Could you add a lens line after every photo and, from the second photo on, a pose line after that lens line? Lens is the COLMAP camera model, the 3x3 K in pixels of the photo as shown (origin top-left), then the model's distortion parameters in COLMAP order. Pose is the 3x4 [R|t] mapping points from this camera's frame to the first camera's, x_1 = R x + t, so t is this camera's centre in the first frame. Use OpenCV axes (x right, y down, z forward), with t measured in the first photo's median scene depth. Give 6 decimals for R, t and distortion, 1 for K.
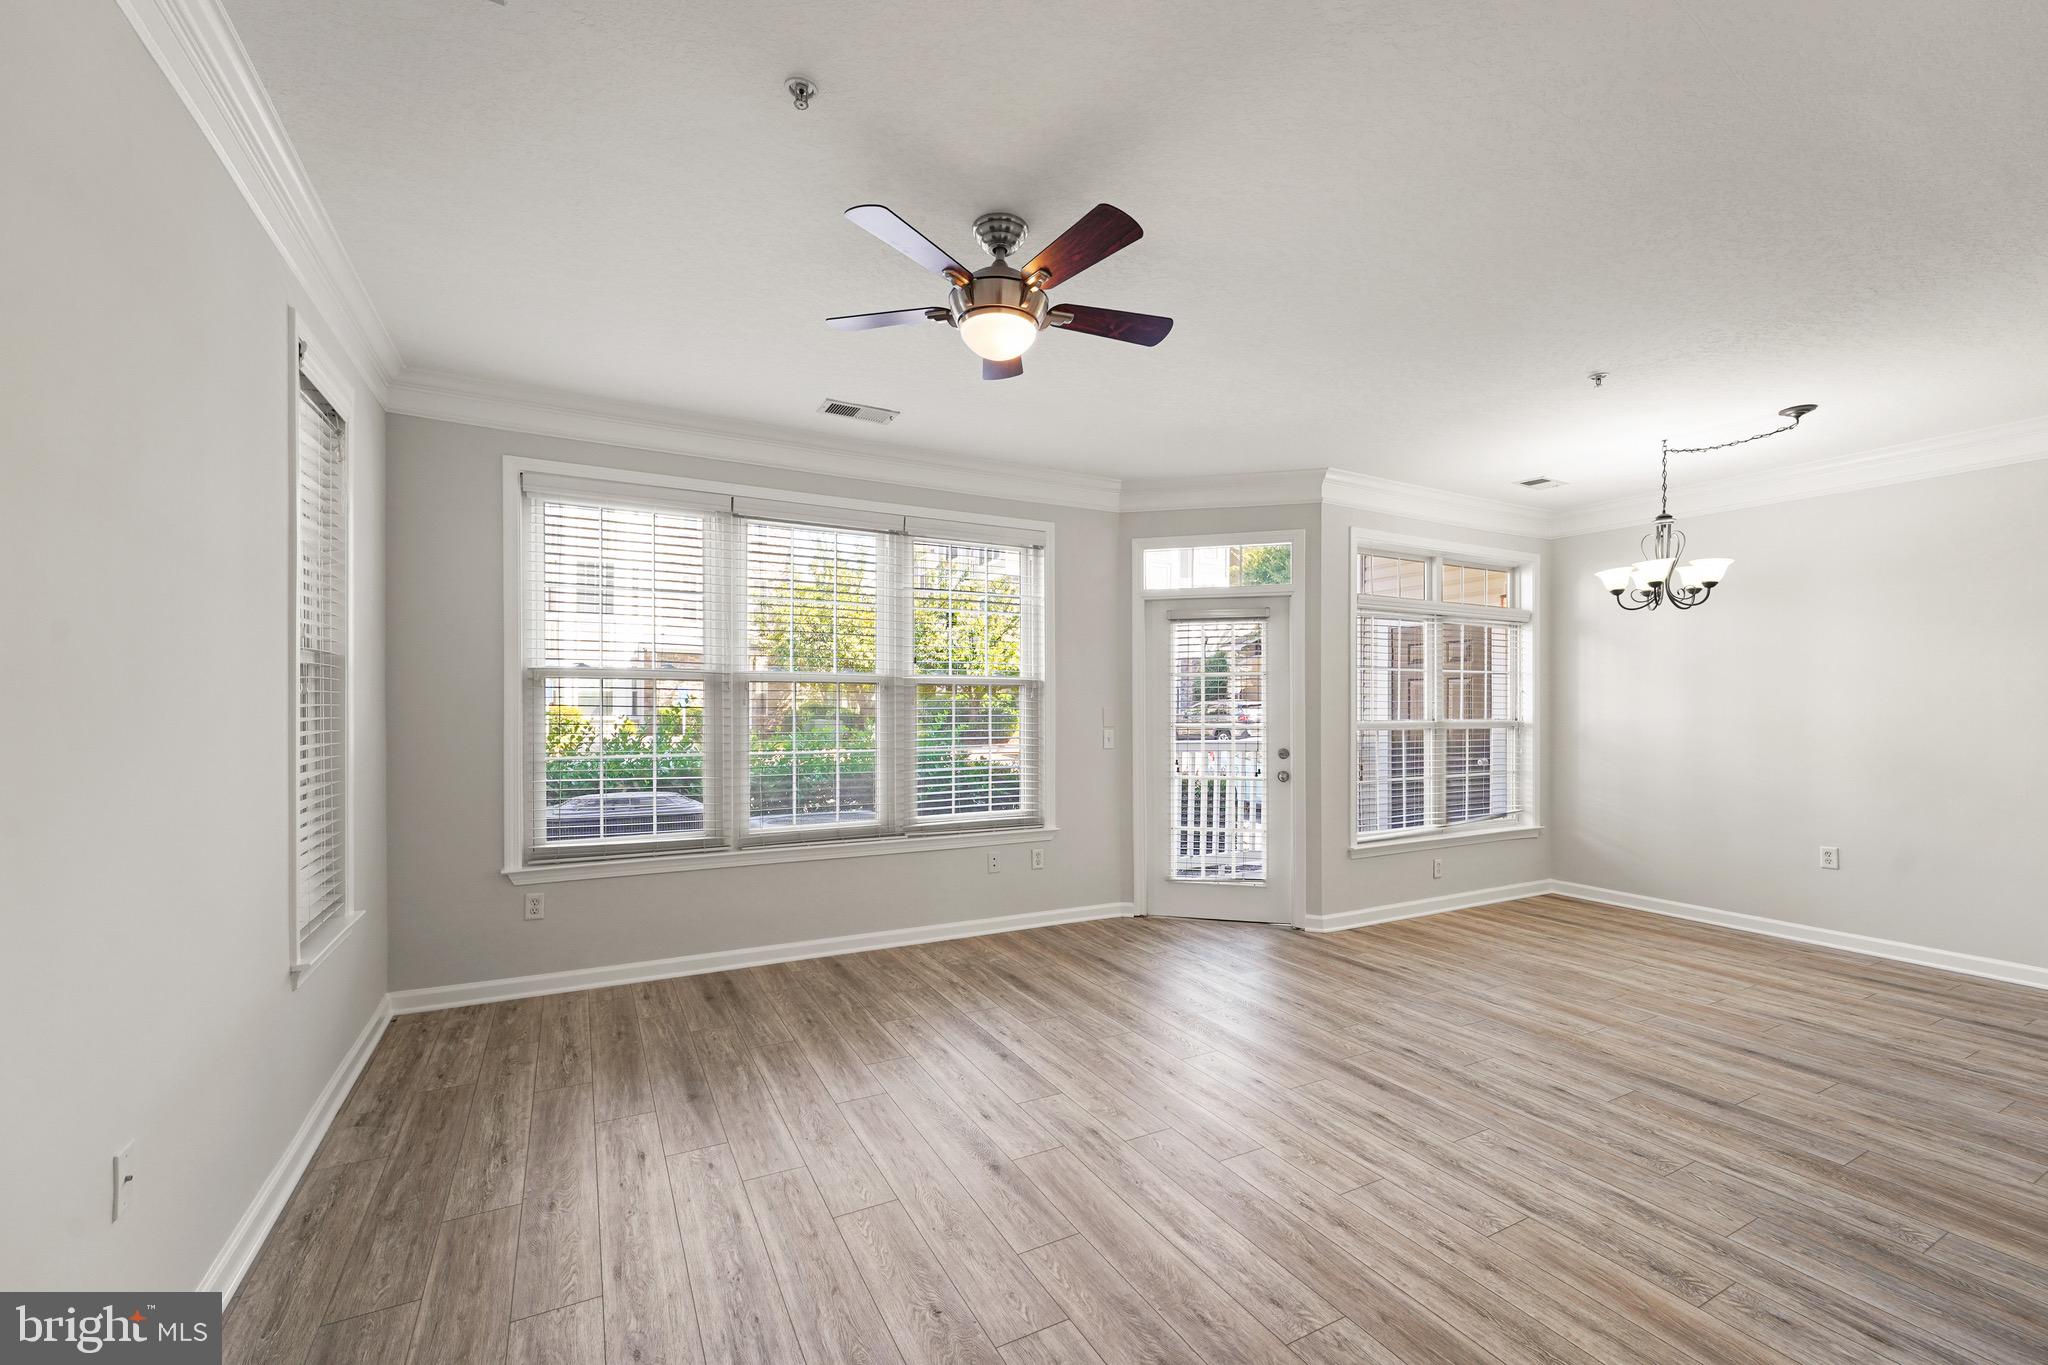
lens RADIAL K [[836.4, 0, 1029.8], [0, 836.4, 705.8], [0, 0, 1]] dist [-0.003674, 0.000494]
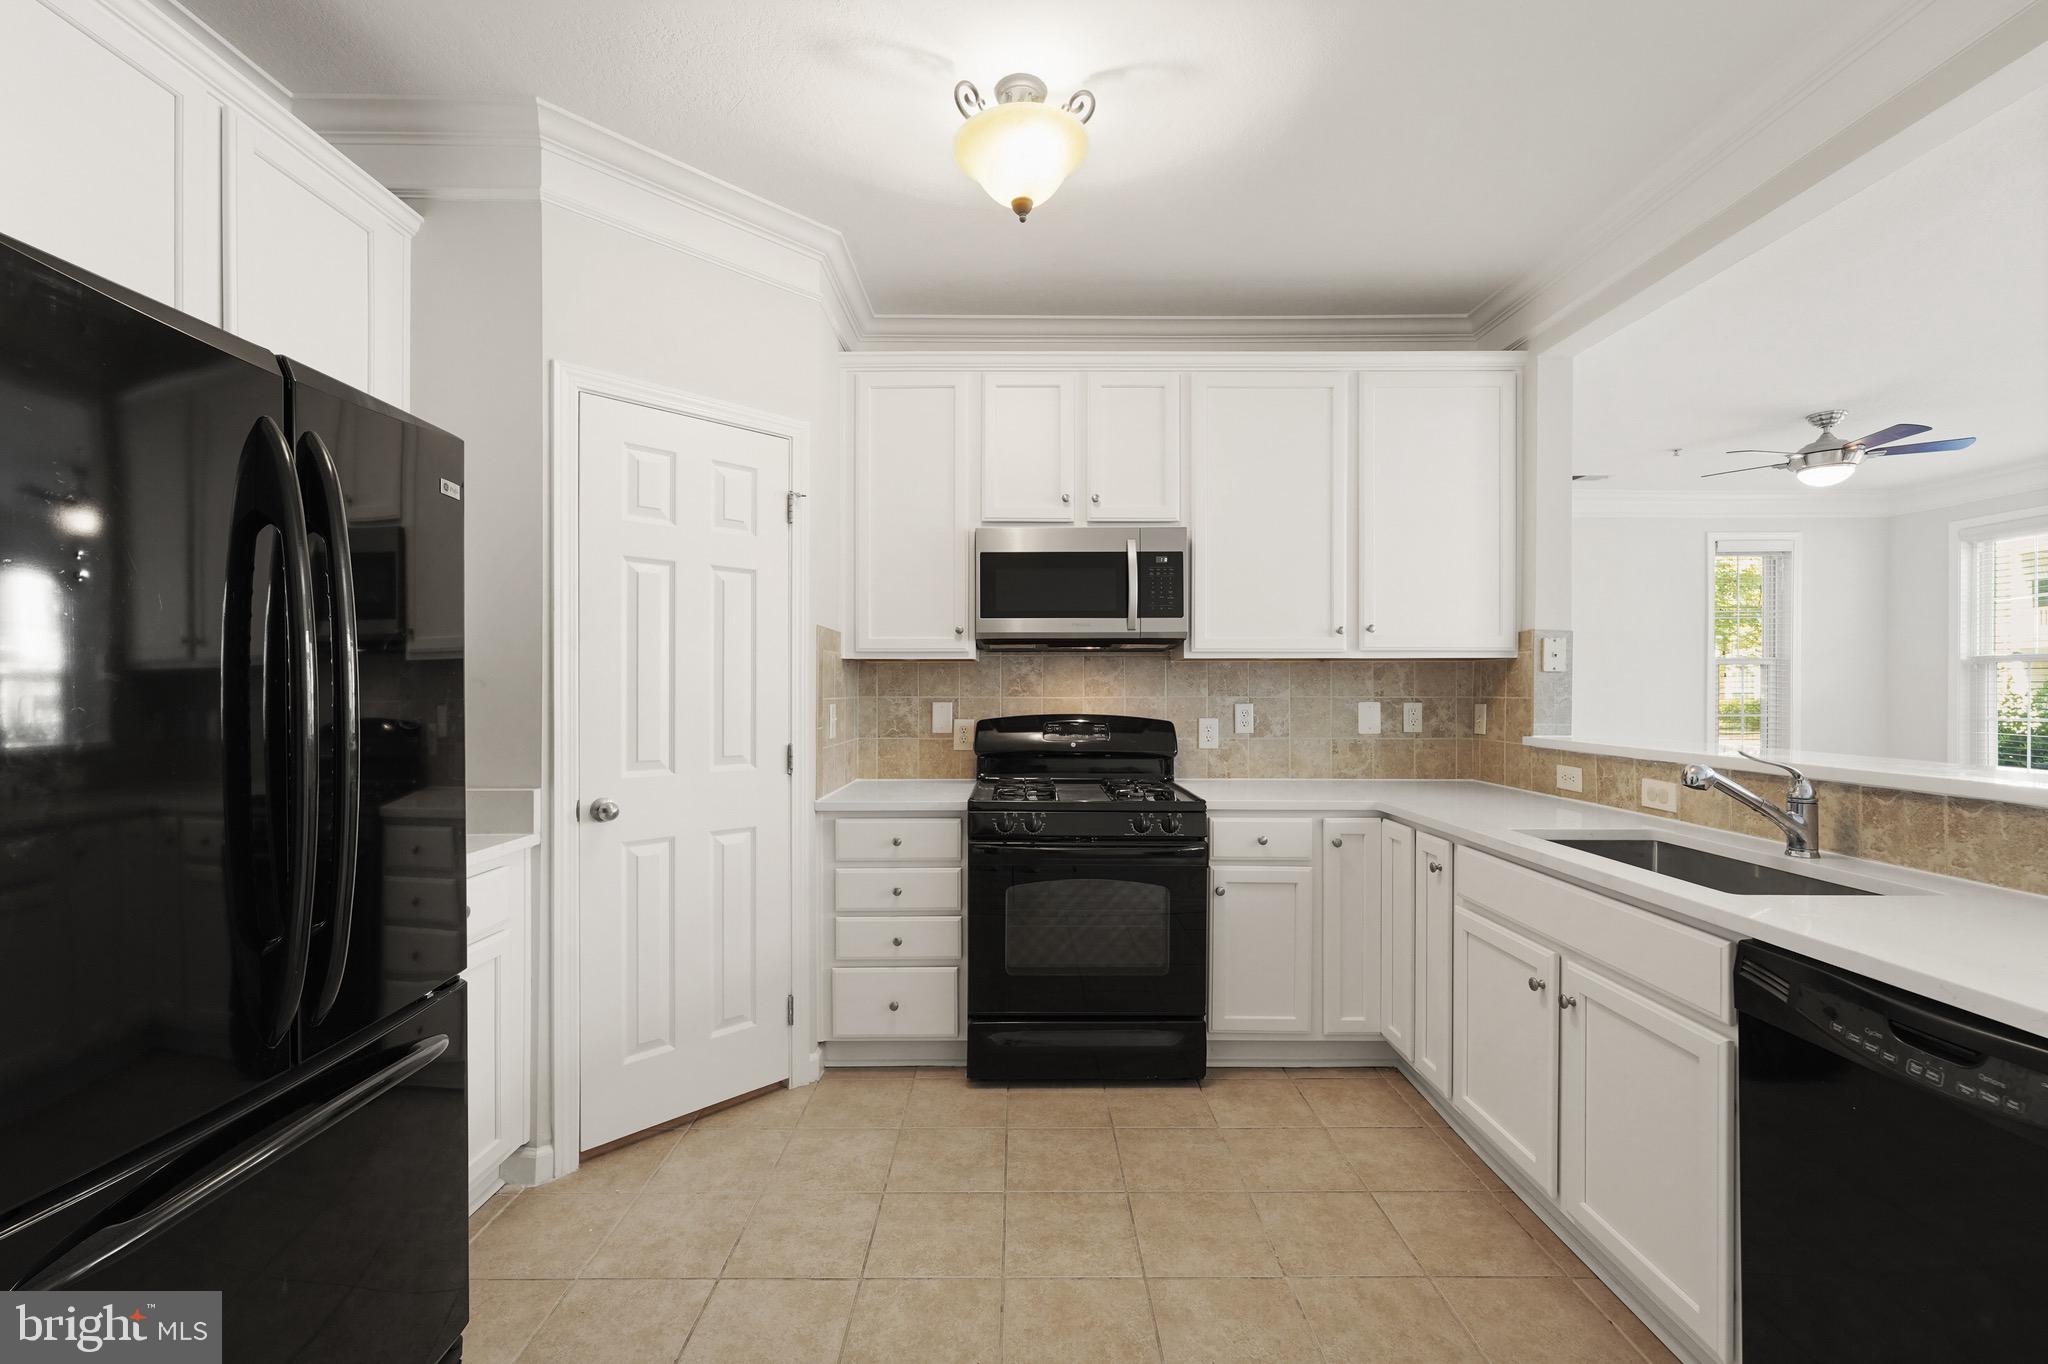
lens RADIAL K [[836.4, 0, 1015.3], [0, 836.4, 690.7], [0, 0, 1]] dist [-0.003674, 0.000494]
pose [[-0.479156, -0.001574, -0.877728, 1.480113], [-0.003673, 0.999993, 0.000211, 0.022093], [0.877722, 0.003325, -0.479158, 0.198841]]
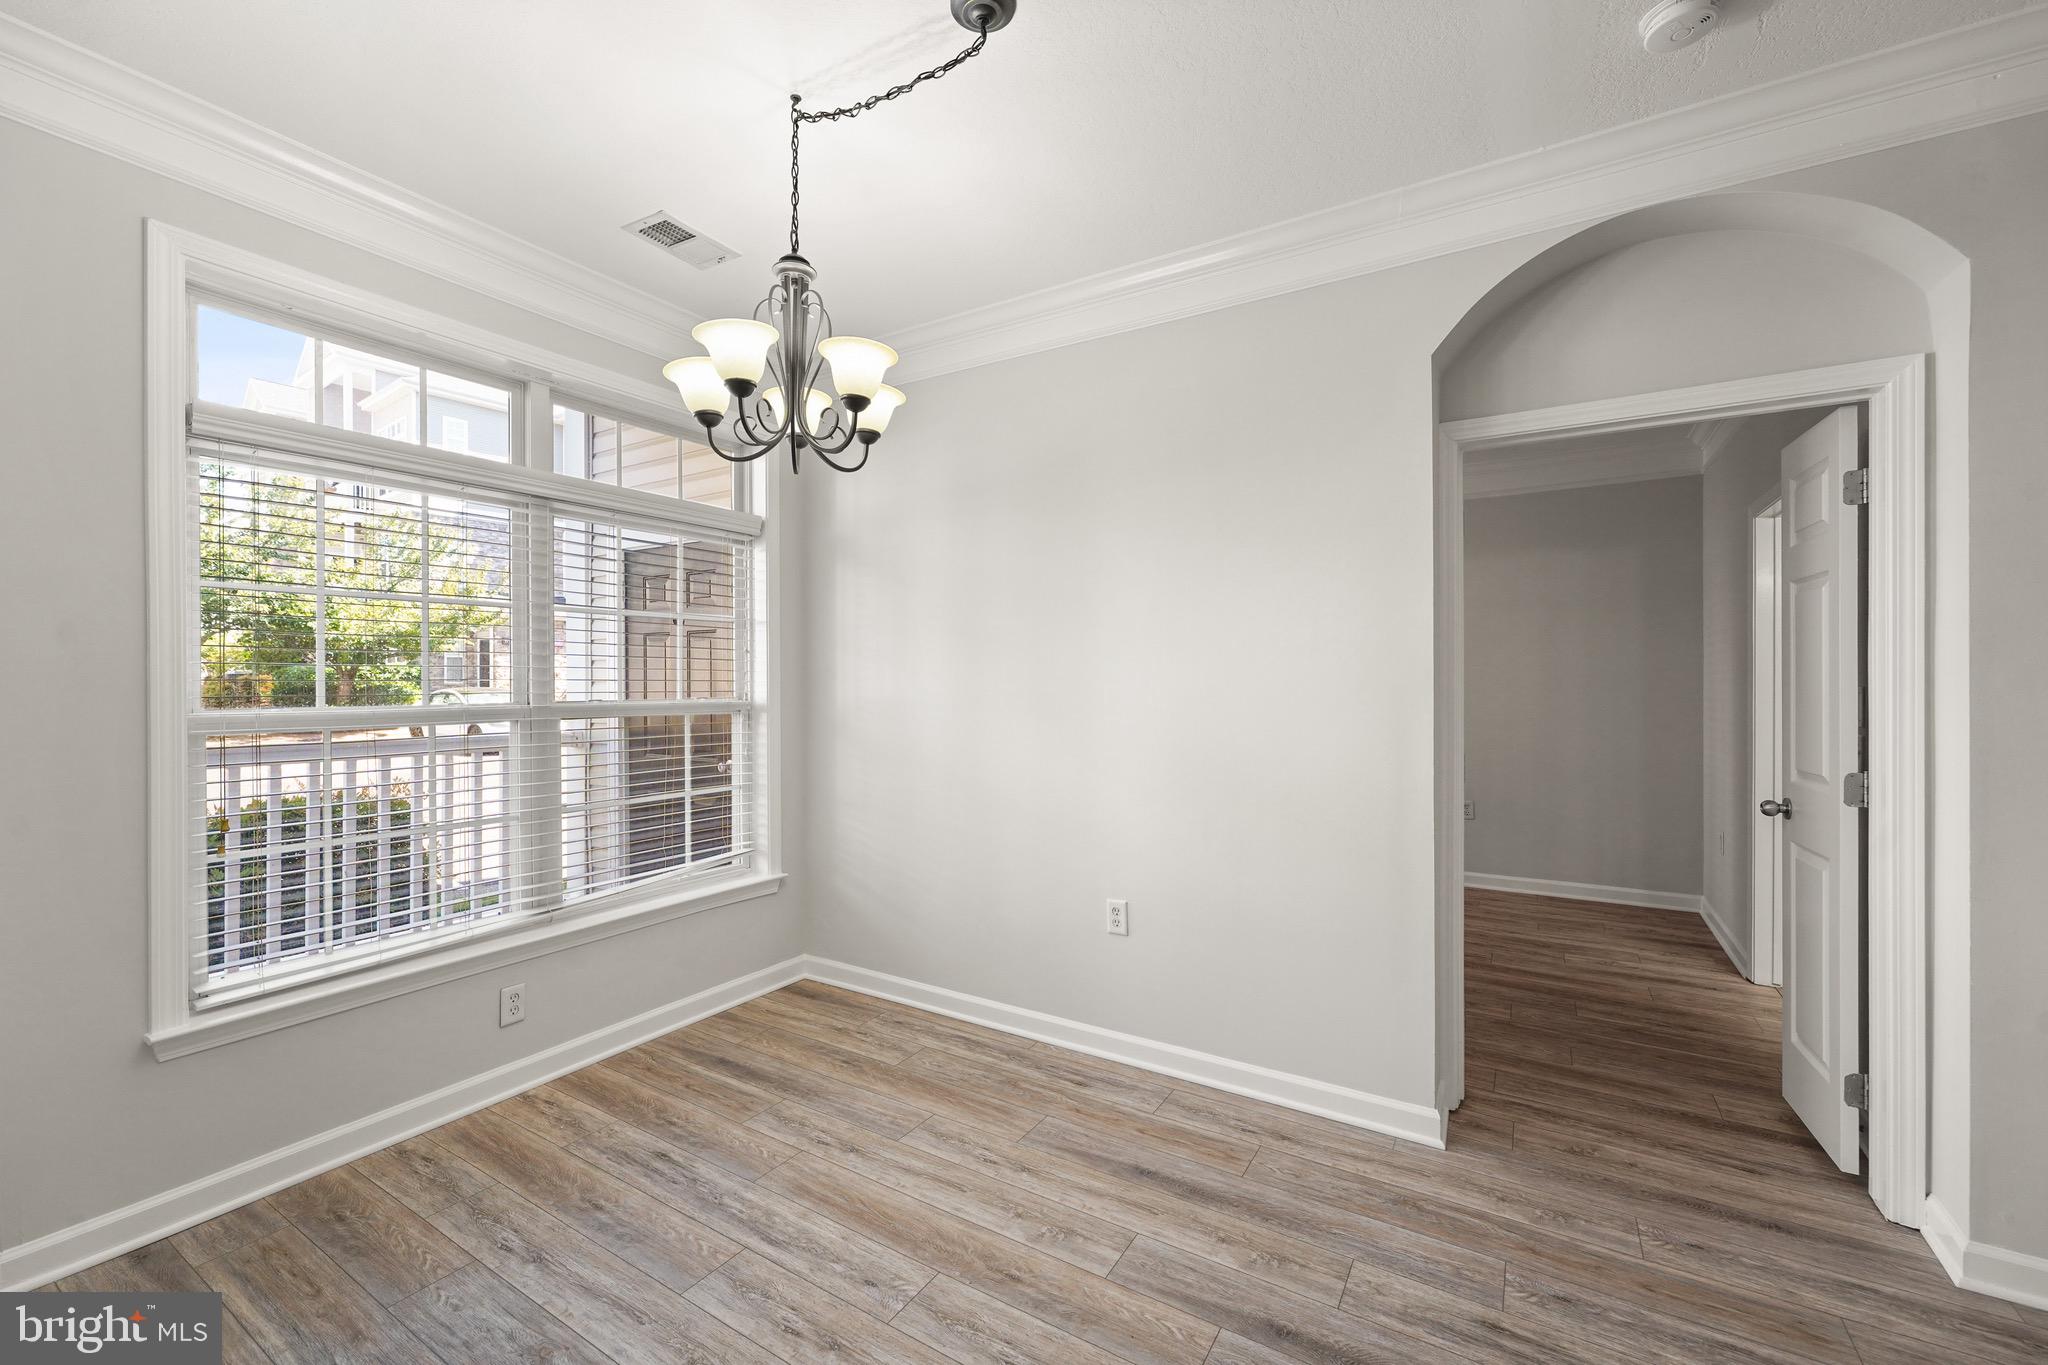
lens RADIAL K [[836.4, 0, 1013.9], [0, 836.4, 685.3], [0, 0, 1]] dist [-0.003674, 0.000494]
pose [[0.868116, -0.007054, 0.496311, 0.689555], [0.003436, 0.999960, 0.008203, 0.004331], [-0.496349, -0.005416, 0.868106, 0.587232]]
